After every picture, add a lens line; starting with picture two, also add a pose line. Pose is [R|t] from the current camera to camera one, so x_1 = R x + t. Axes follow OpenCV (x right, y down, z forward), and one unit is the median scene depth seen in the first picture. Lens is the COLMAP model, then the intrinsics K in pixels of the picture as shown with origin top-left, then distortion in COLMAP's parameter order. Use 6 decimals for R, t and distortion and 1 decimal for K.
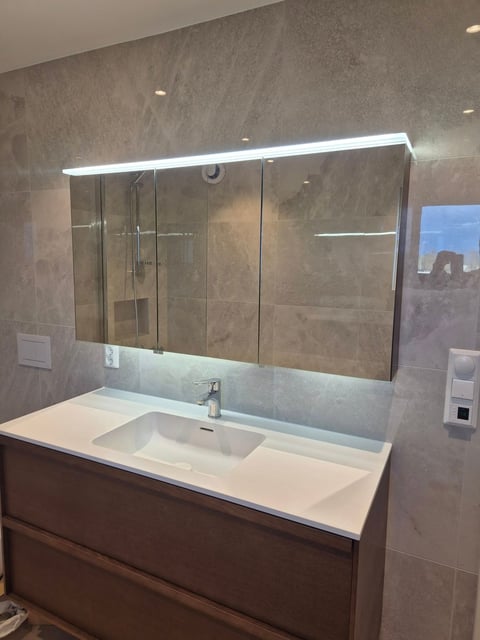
lens RADIAL K [[422.6, 0, 241.6], [0, 422.6, 319.9], [0, 0, 1]] dist [0.021325, -0.023748]
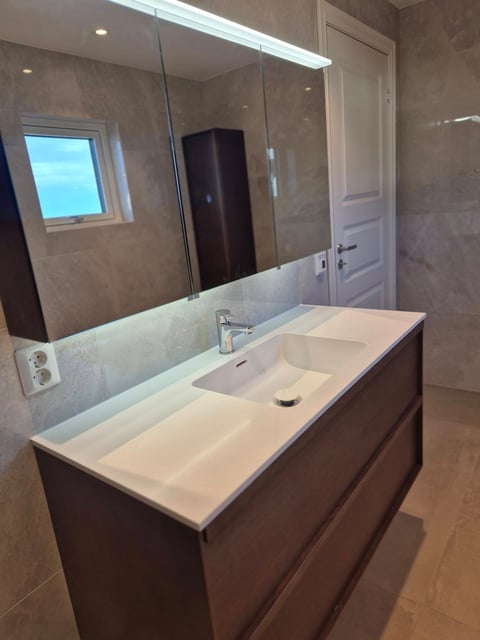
lens RADIAL K [[422.6, 0, 240.3], [0, 422.6, 318.8], [0, 0, 1]] dist [0.021325, -0.023748]
pose [[0.194895, -0.299395, 0.934012, -0.858794], [0.247321, 0.936503, 0.248586, -0.047140], [-0.949130, 0.182553, 0.256566, 0.742266]]
